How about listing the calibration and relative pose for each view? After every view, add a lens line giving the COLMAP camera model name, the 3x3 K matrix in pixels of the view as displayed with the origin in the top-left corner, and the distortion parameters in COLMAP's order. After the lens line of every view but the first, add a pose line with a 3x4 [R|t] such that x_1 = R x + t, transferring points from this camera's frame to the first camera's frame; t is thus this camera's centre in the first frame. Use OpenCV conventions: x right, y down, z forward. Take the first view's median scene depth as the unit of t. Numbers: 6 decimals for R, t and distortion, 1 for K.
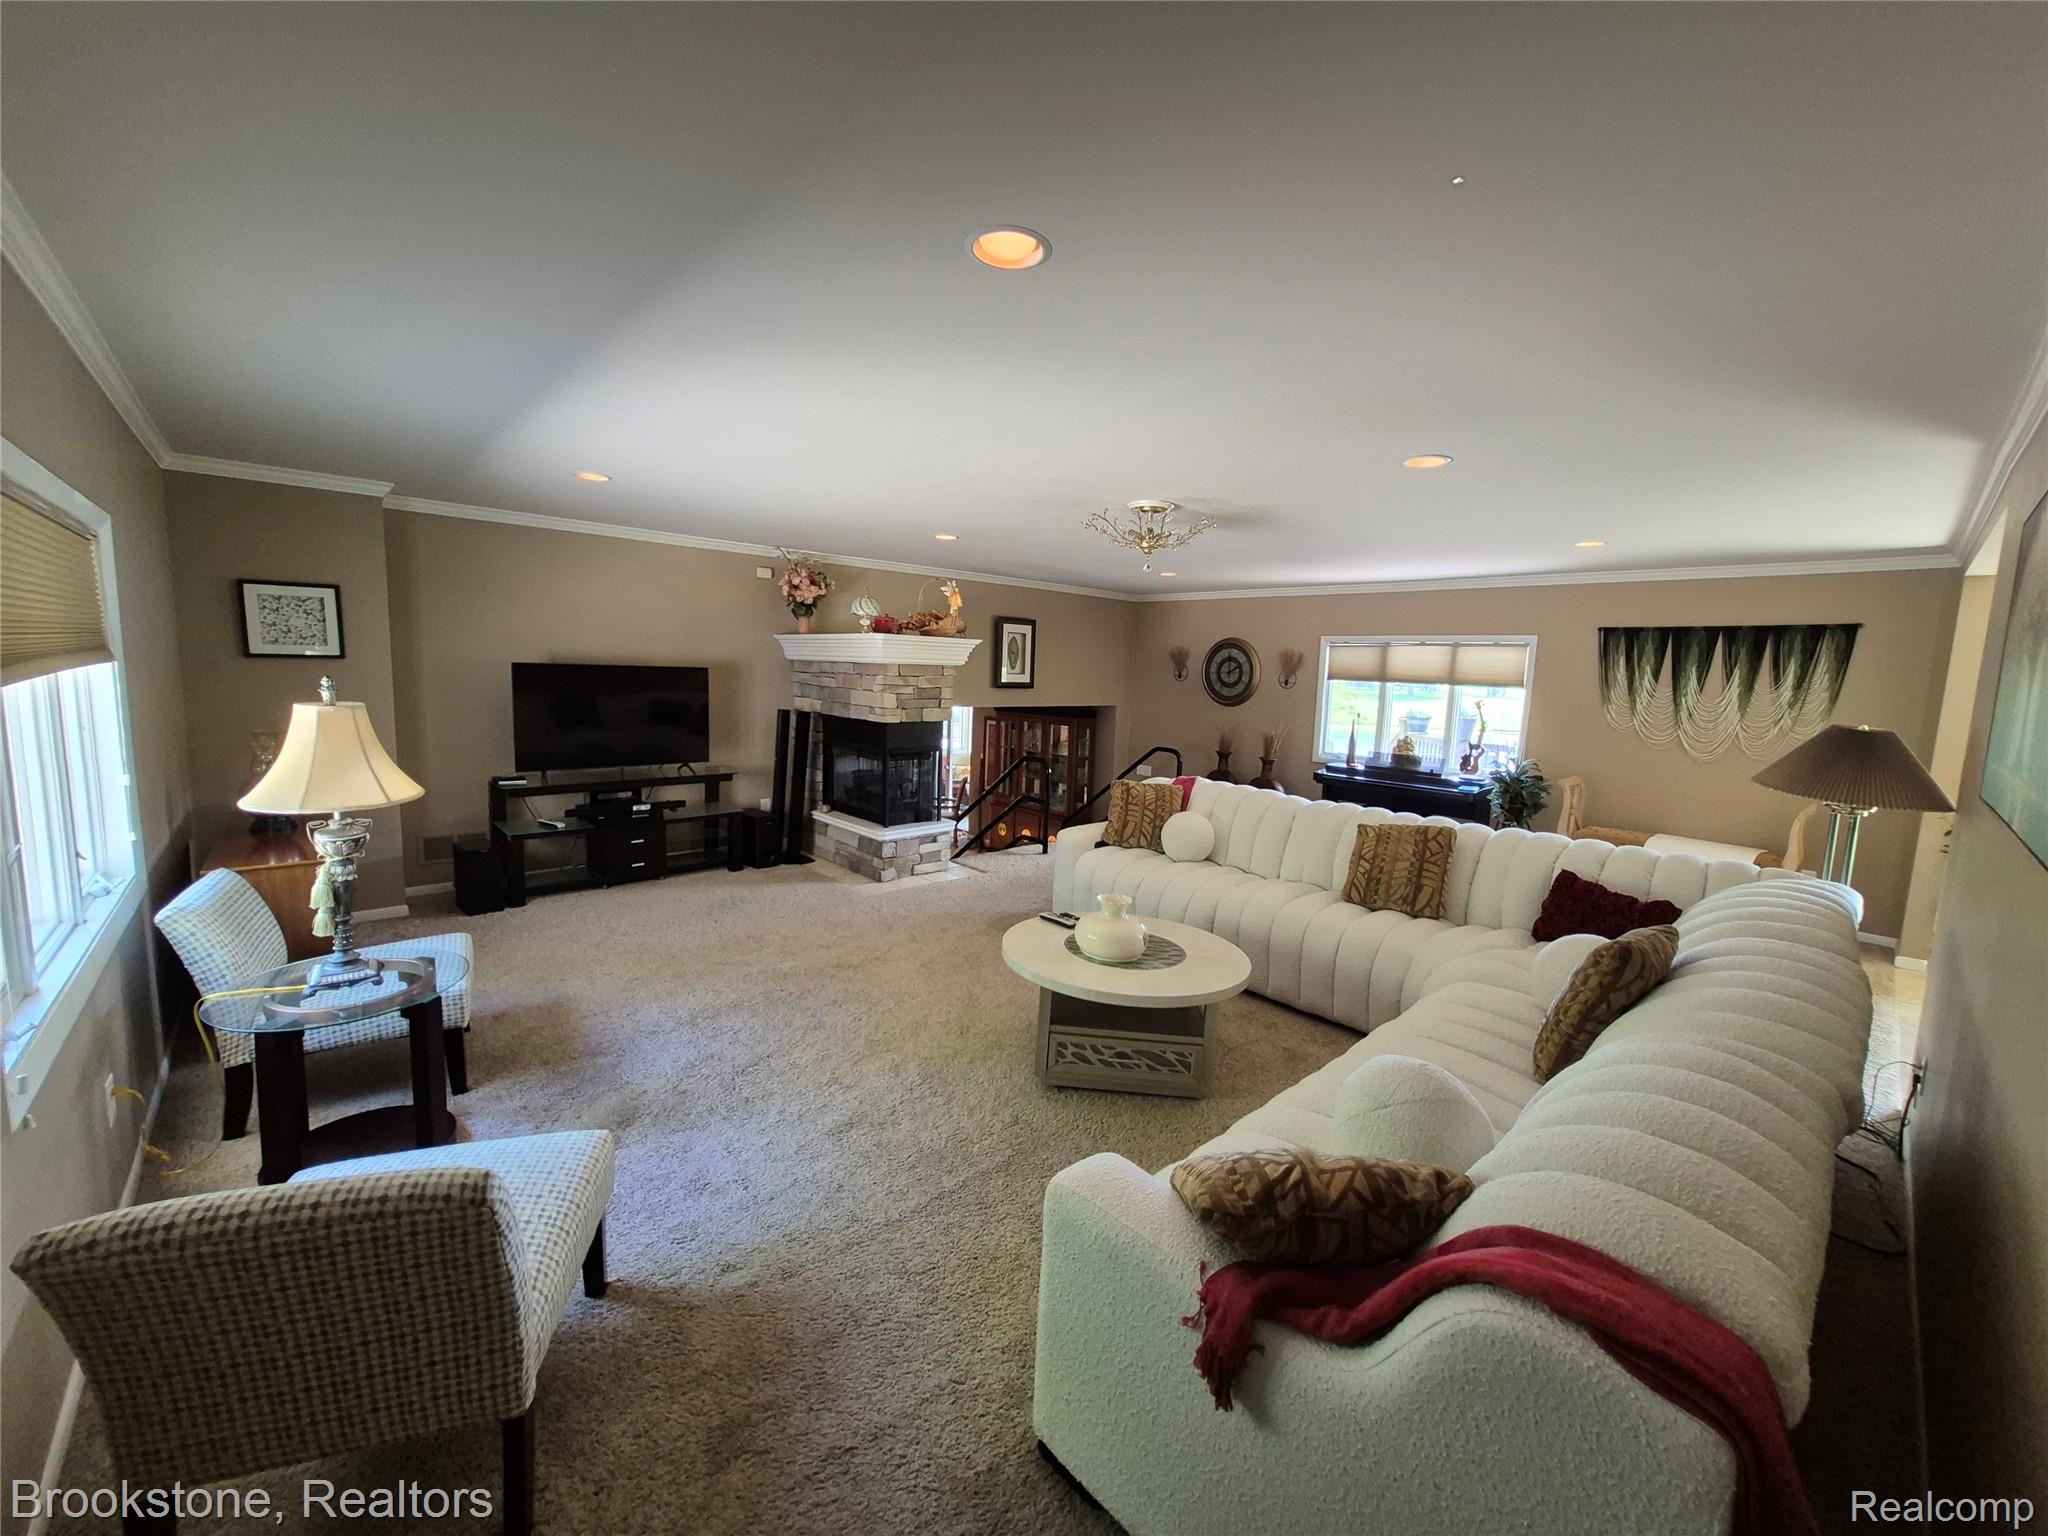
lens RADIAL K [[799.2, 0, 1029.0], [0, 799.2, 759.5], [0, 0, 1]] dist [0.000862, -0.000403]
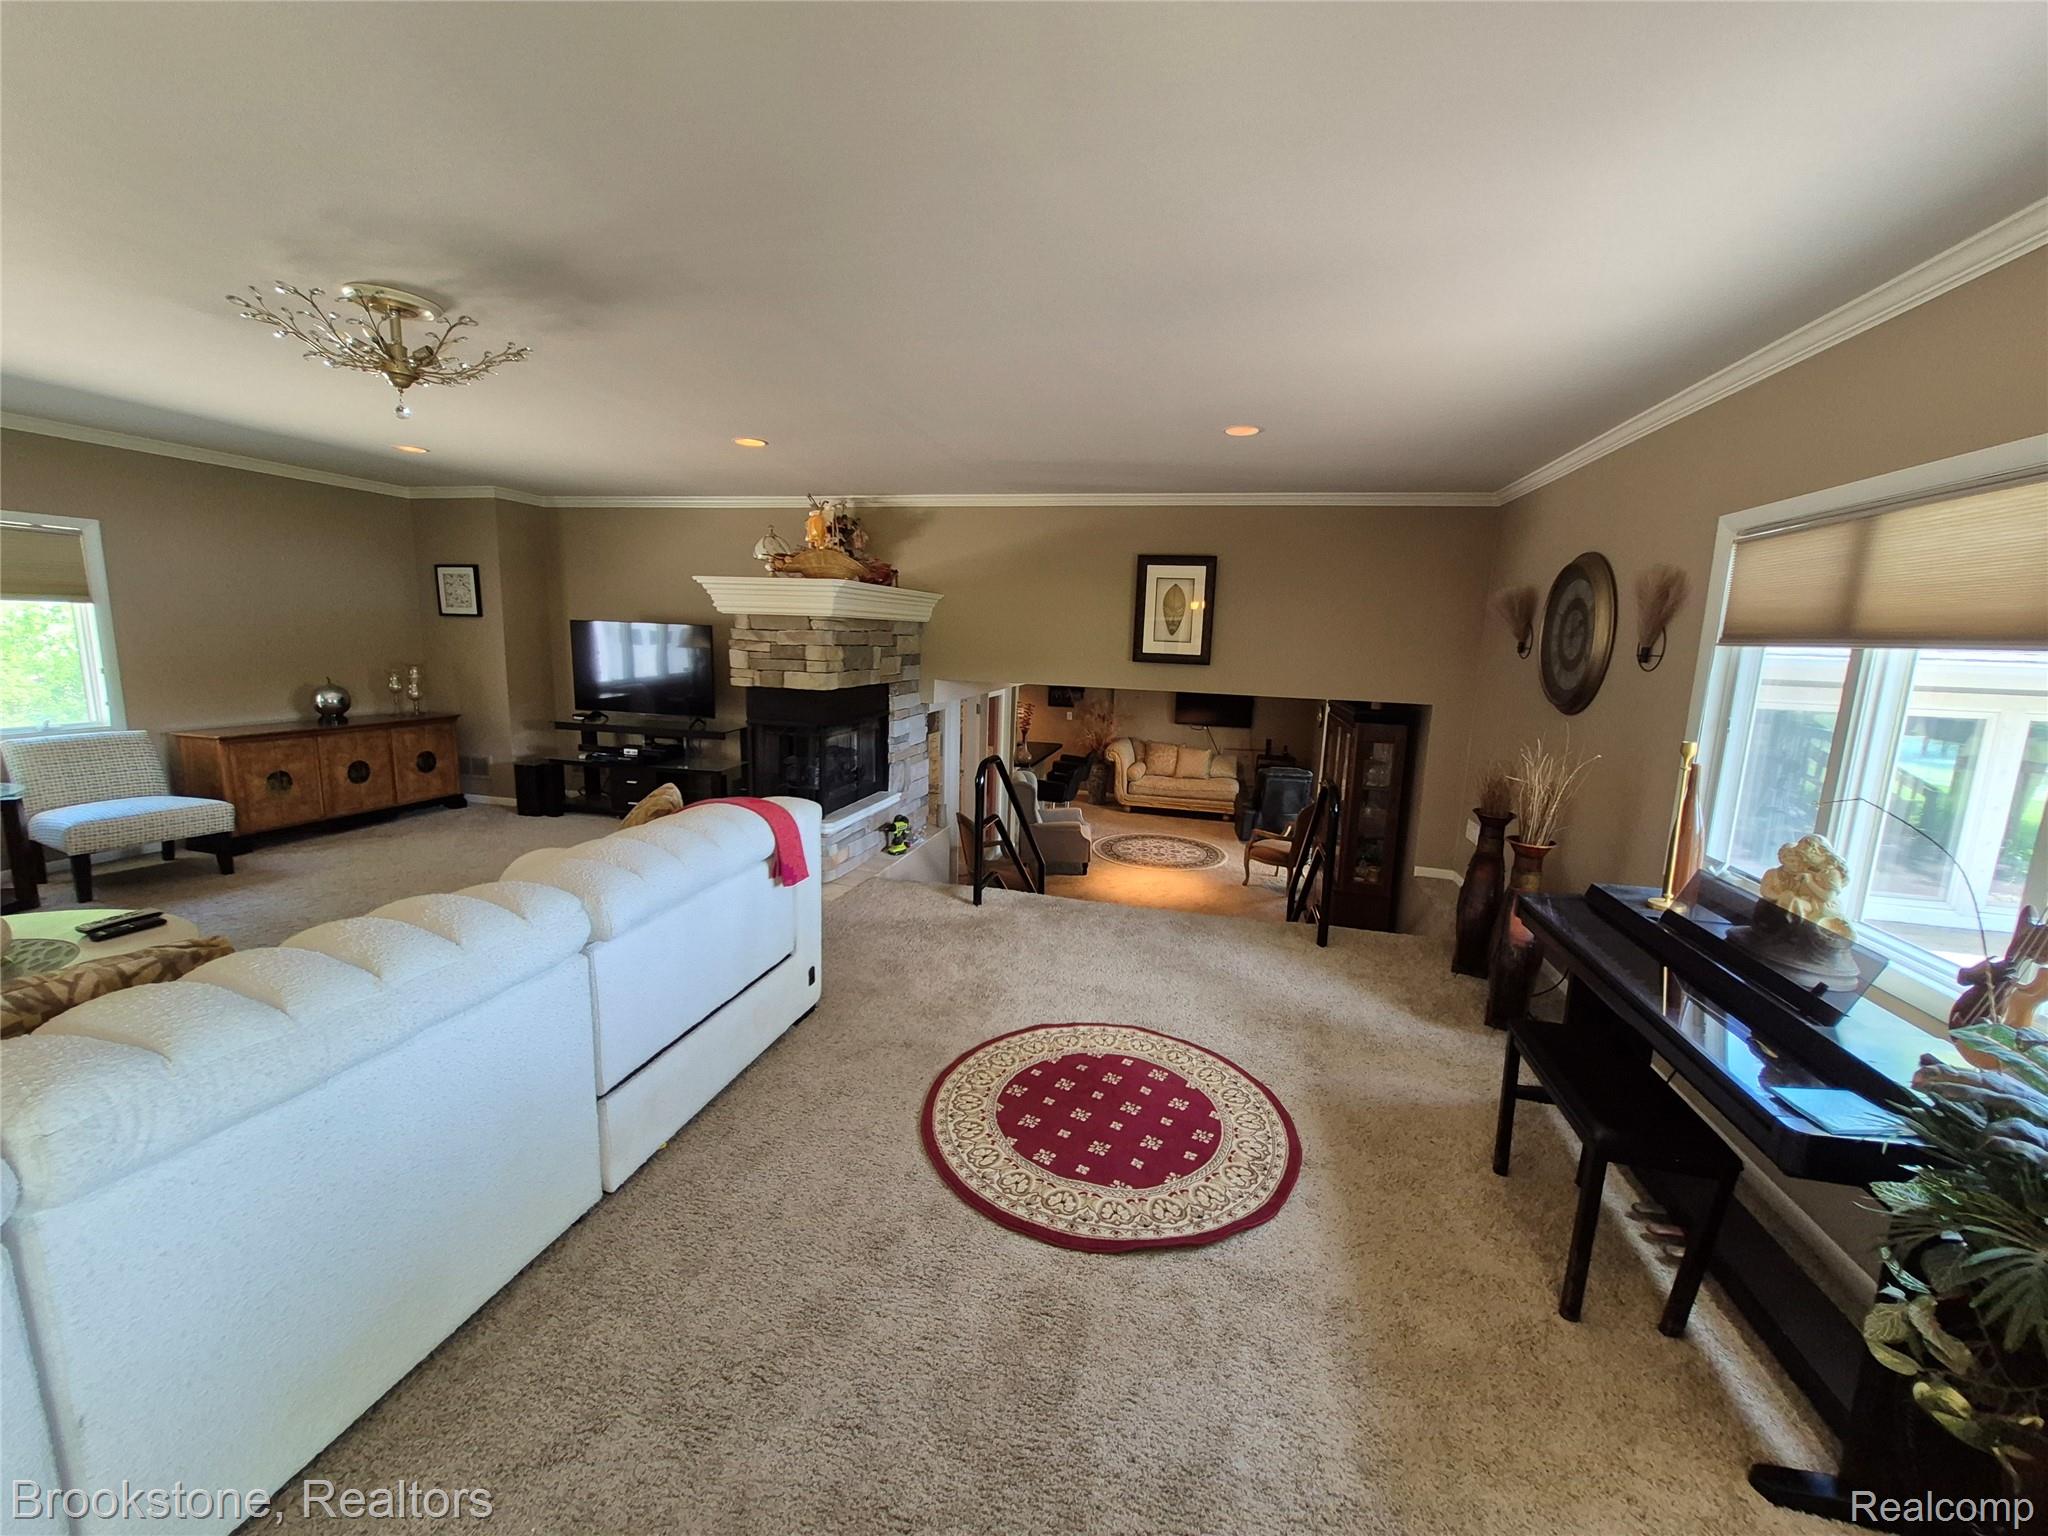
lens RADIAL K [[799.2, 0, 1029.0], [0, 799.2, 759.5], [0, 0, 1]] dist [0.000862, -0.000403]
pose [[0.561485, 0.114877, -0.819474, 1.422483], [-0.110731, 0.991841, 0.063169, -0.117050], [0.820045, 0.055273, 0.569624, 1.627995]]
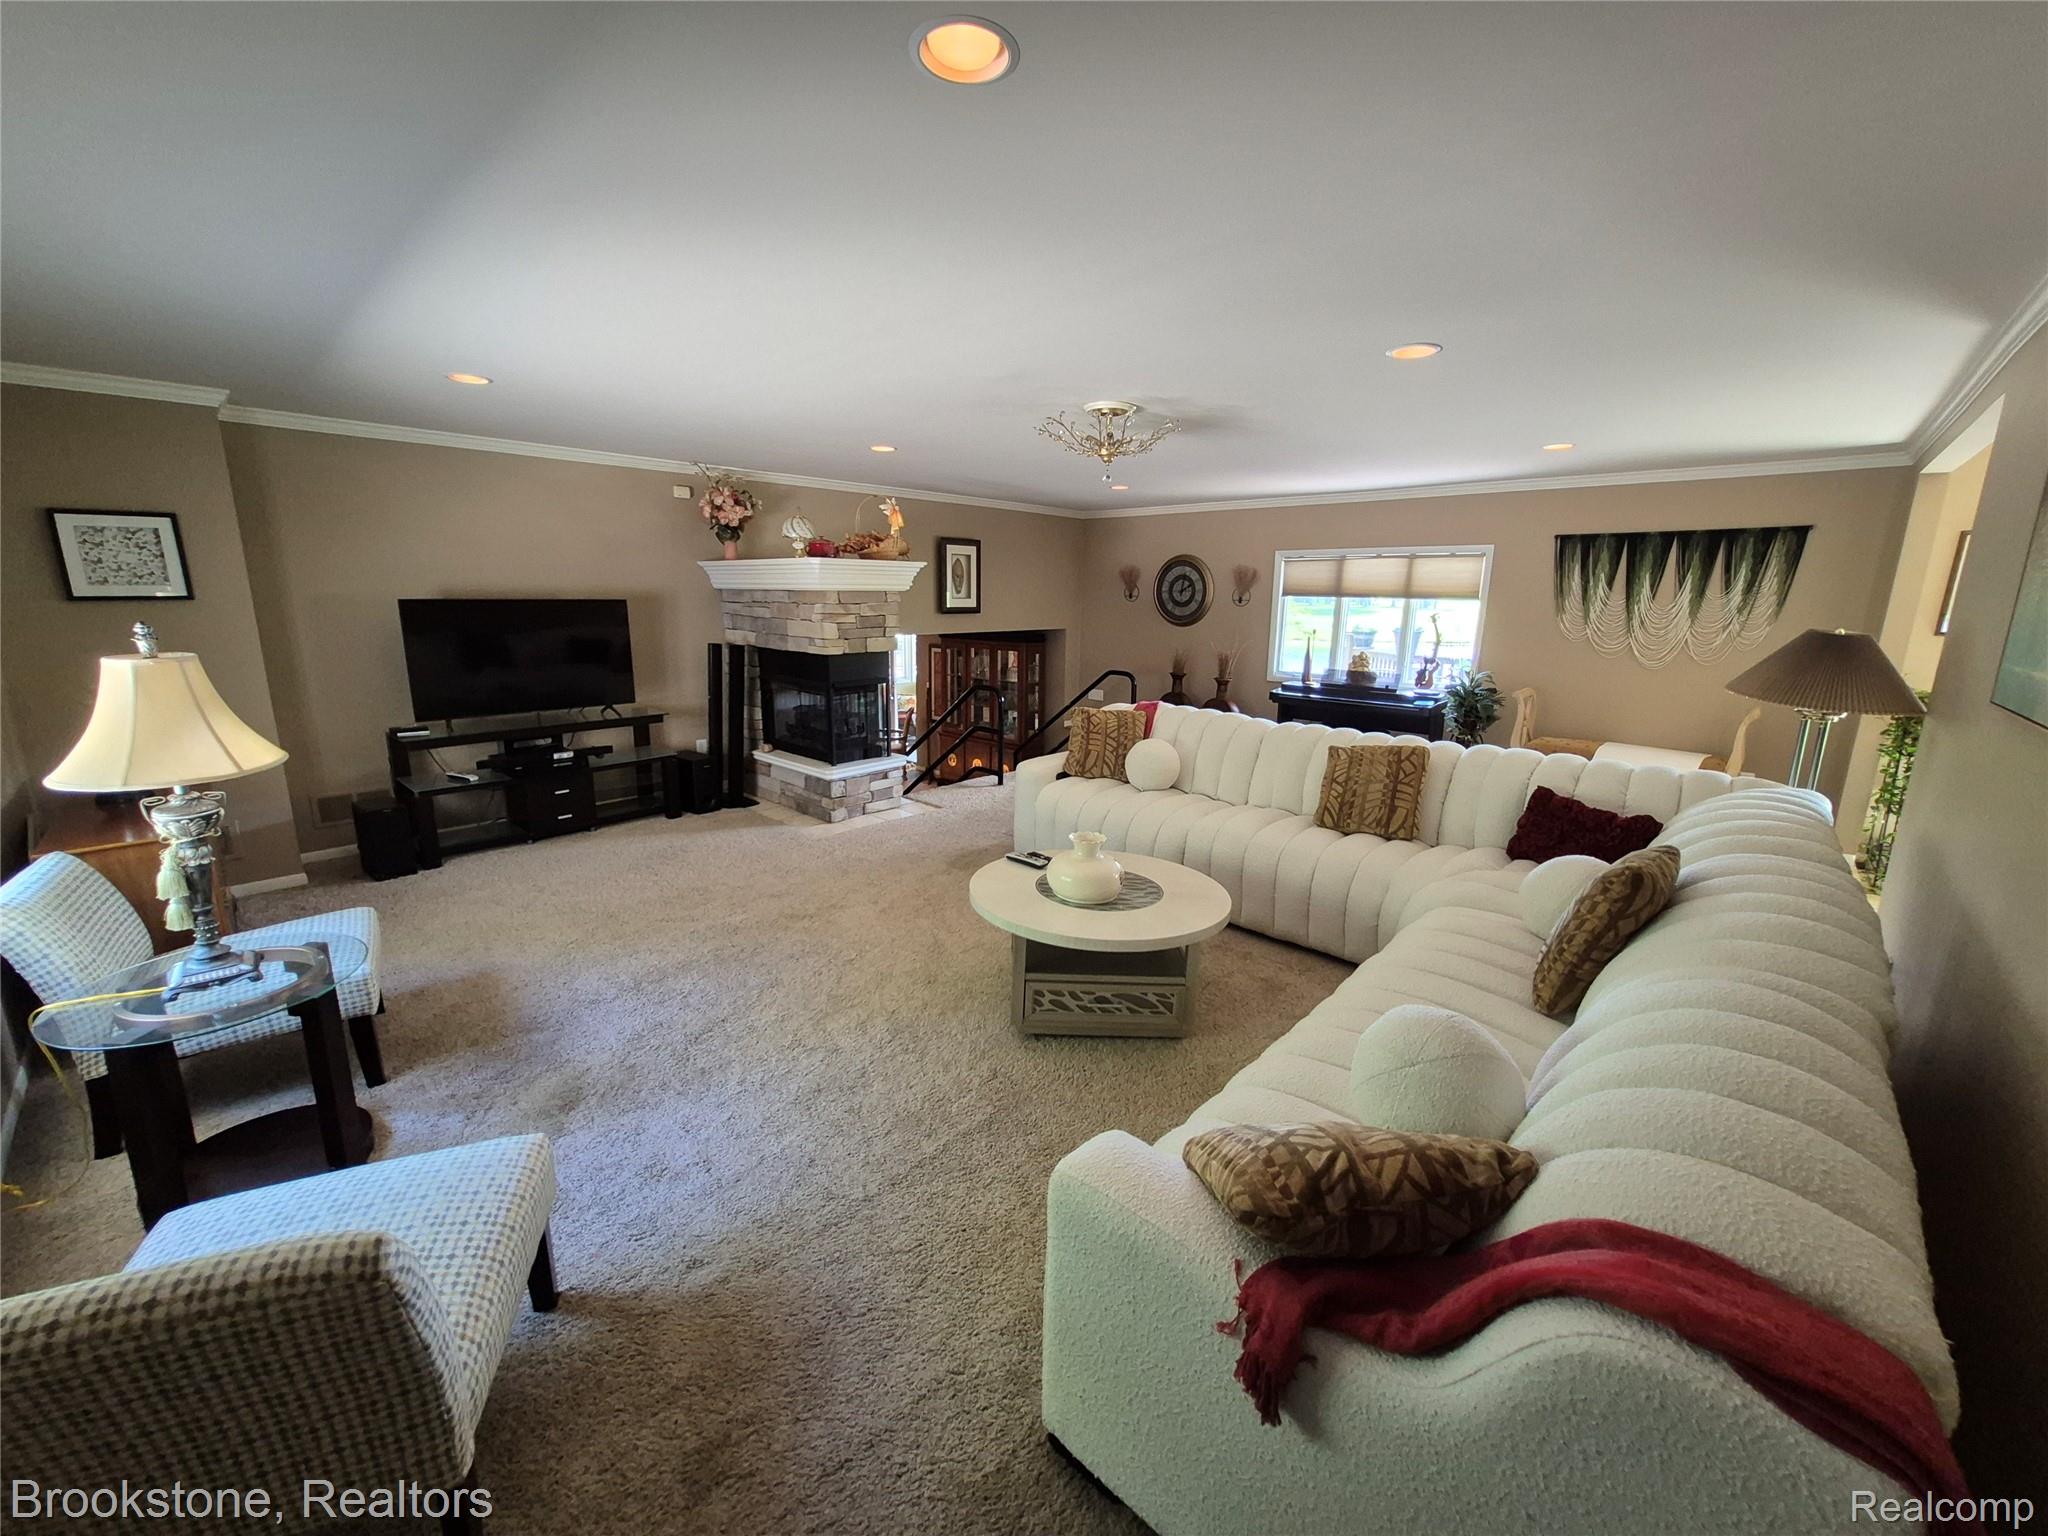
lens RADIAL K [[802.9, 0, 1030.1], [0, 802.9, 759.7], [0, 0, 1]] dist [0.005527, -0.003338]
pose [[0.996913, -0.038945, 0.068173, -0.024058], [0.032436, 0.995032, 0.094120, -0.009203], [-0.071500, -0.091618, 0.993224, 0.079945]]
